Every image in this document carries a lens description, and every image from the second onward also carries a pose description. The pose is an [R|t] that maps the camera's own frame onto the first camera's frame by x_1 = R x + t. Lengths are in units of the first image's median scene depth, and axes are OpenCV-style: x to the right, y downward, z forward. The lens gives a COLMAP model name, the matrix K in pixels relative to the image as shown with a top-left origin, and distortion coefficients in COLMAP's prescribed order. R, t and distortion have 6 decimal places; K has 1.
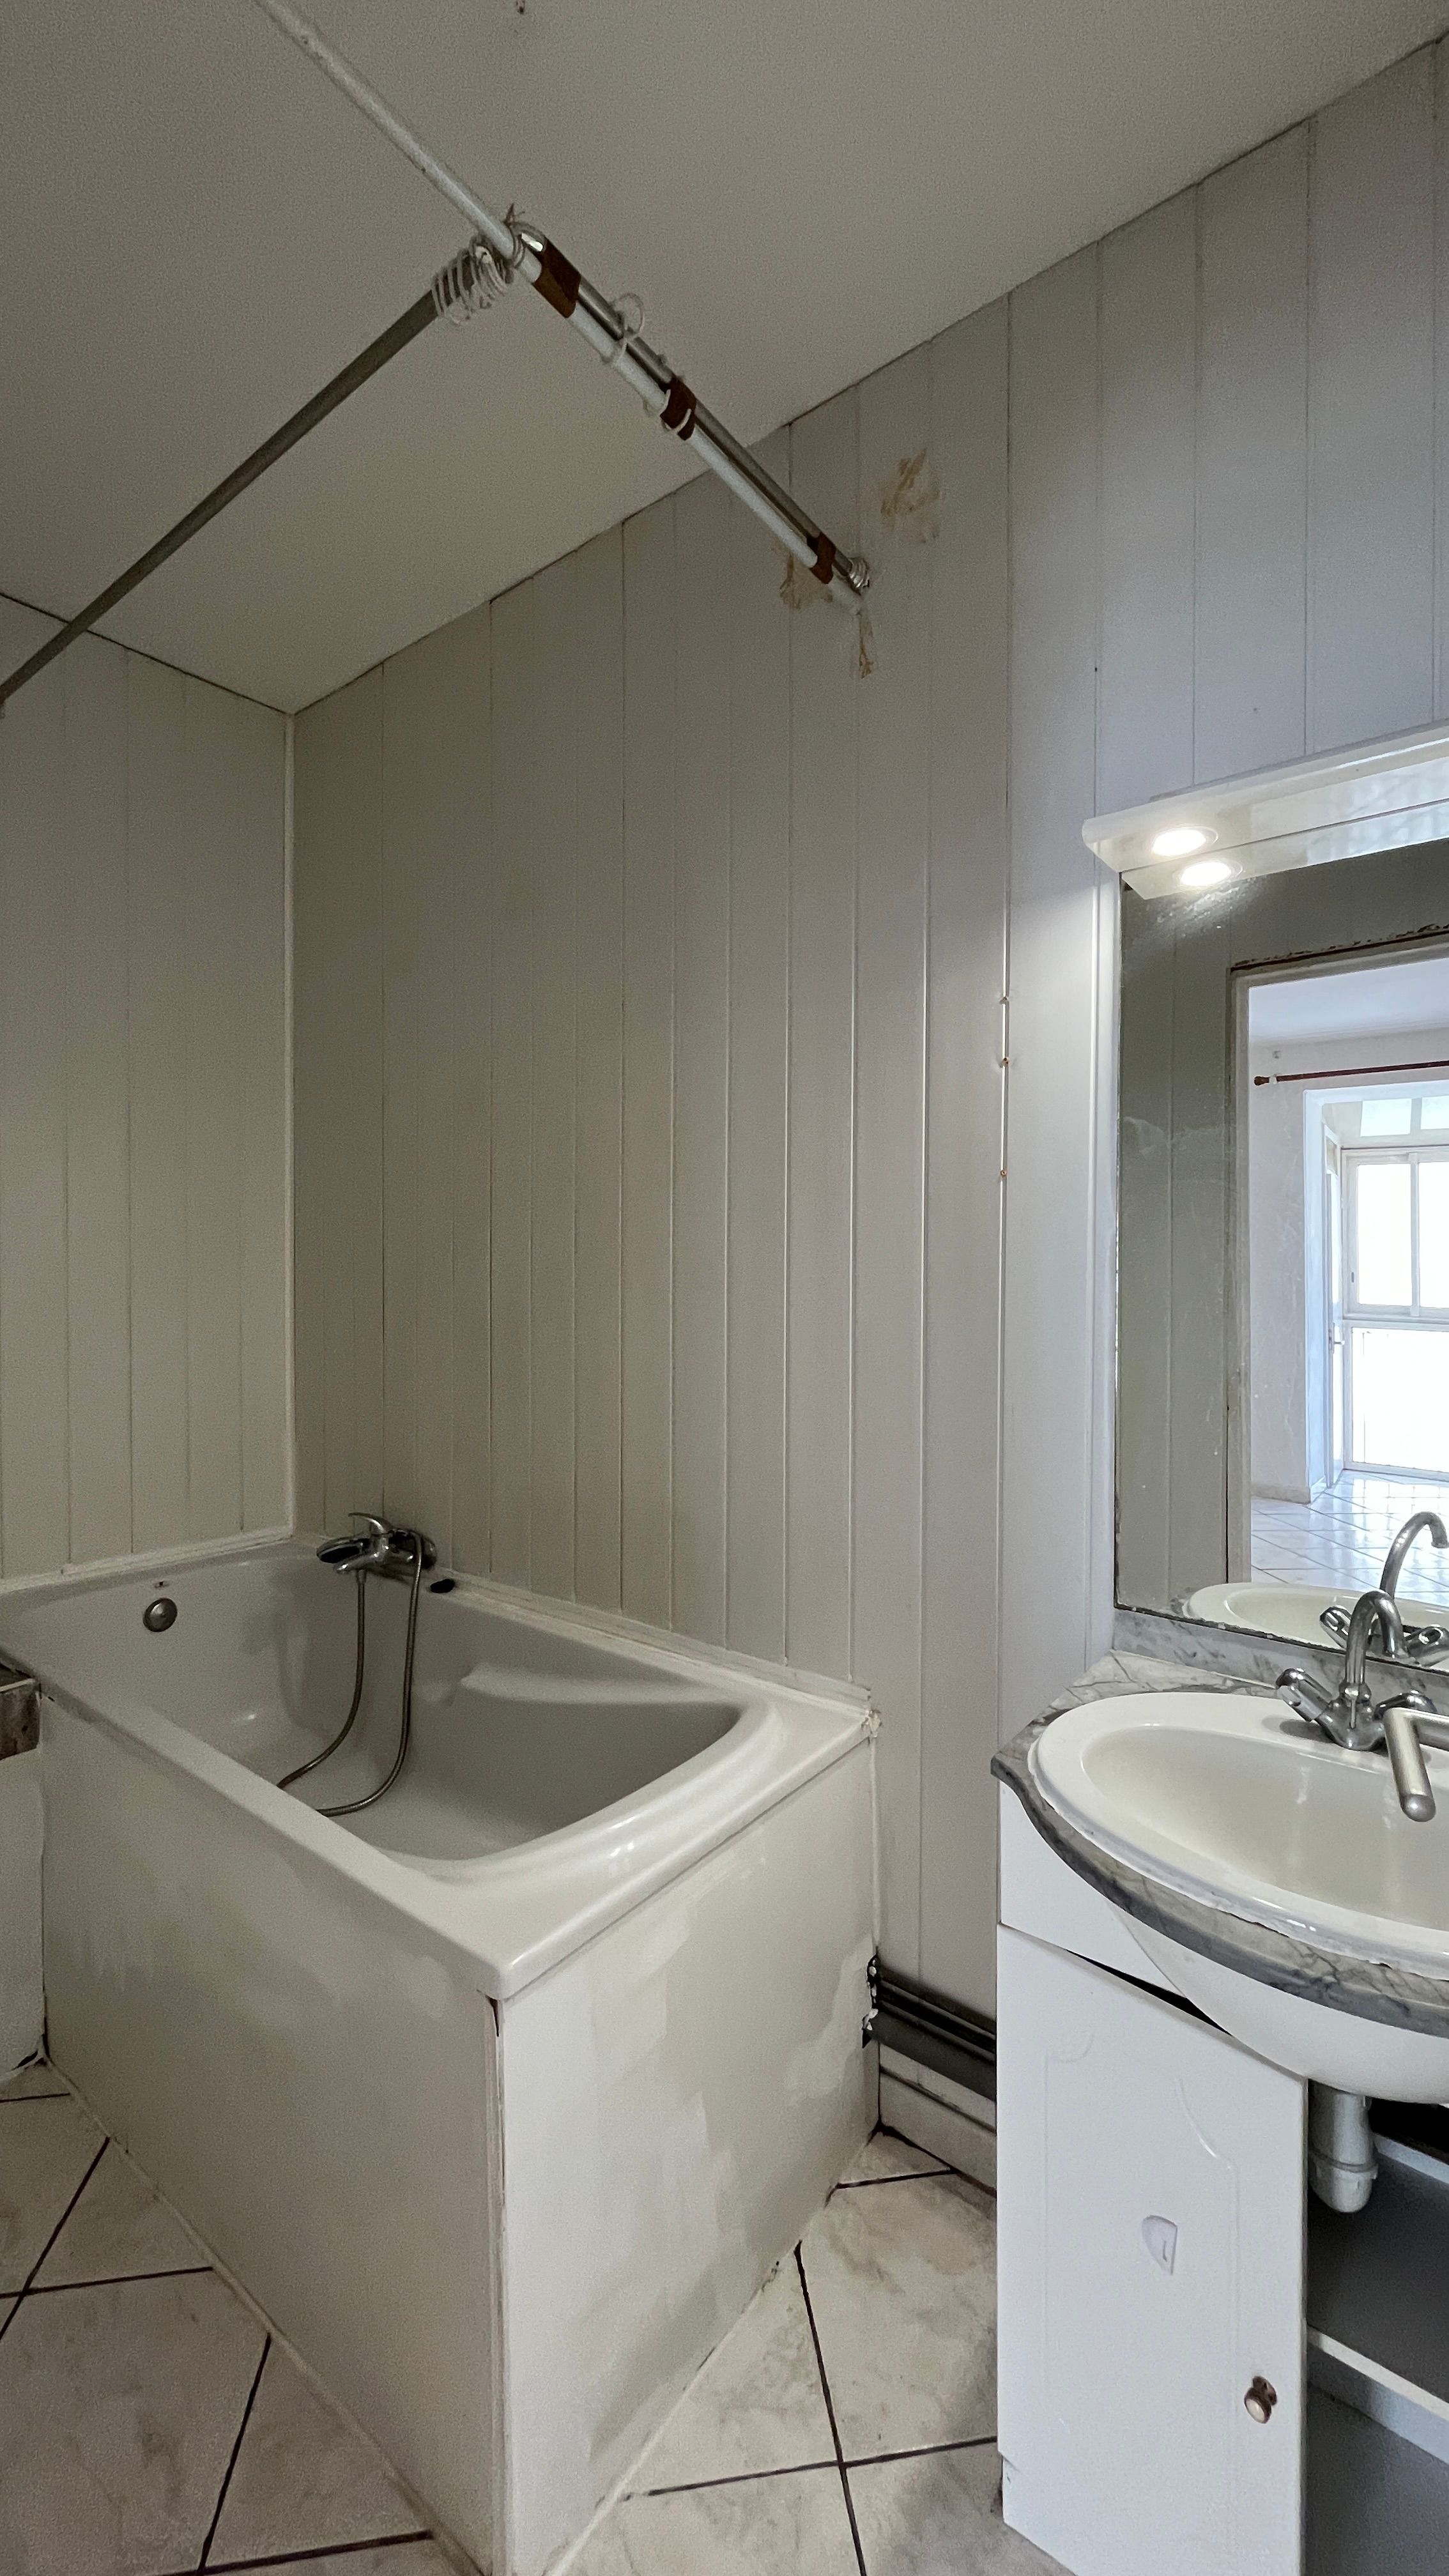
lens RADIAL K [[1033.3, 0, 733.6], [0, 1033.3, 1275.9], [0, 0, 1]] dist [-0.000537, -0.000060]
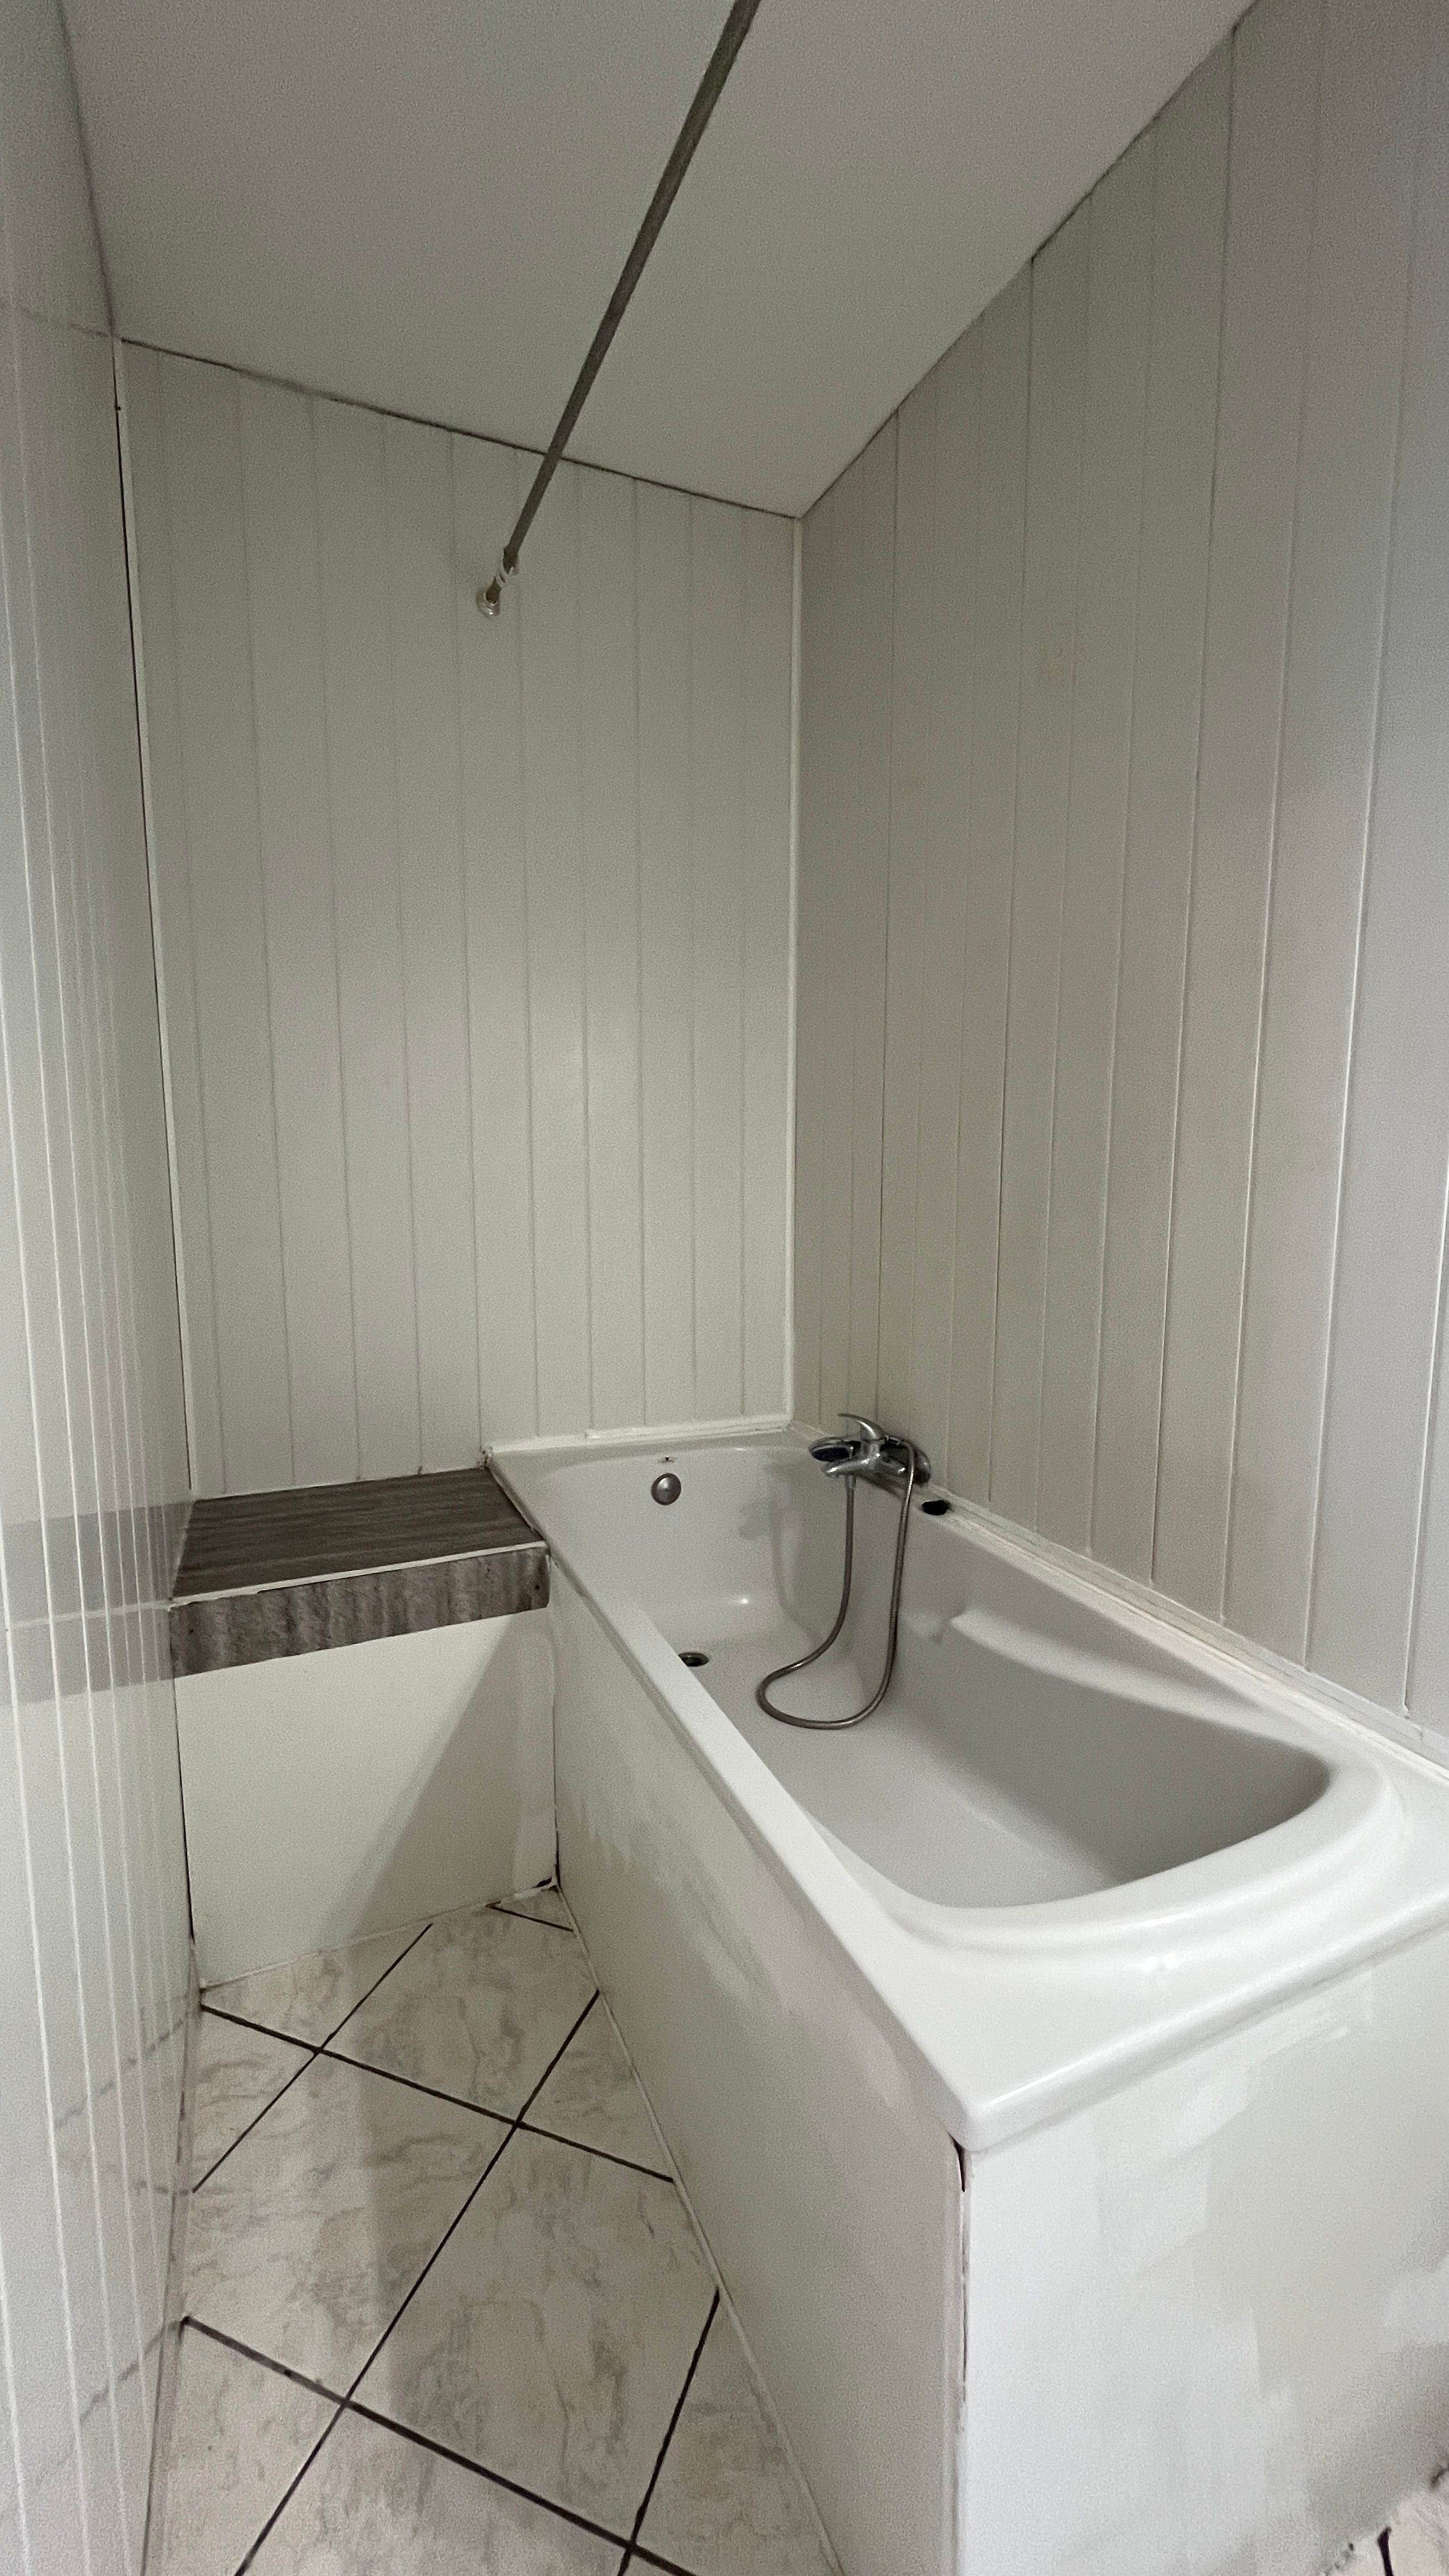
lens RADIAL K [[1033.3, 0, 733.6], [0, 1033.3, 1275.9], [0, 0, 1]] dist [-0.000537, -0.000060]
pose [[0.882141, 0.057117, -0.467509, -0.032120], [-0.007121, 0.994123, 0.108019, 0.008381], [0.470931, -0.091958, 0.877364, 0.163505]]
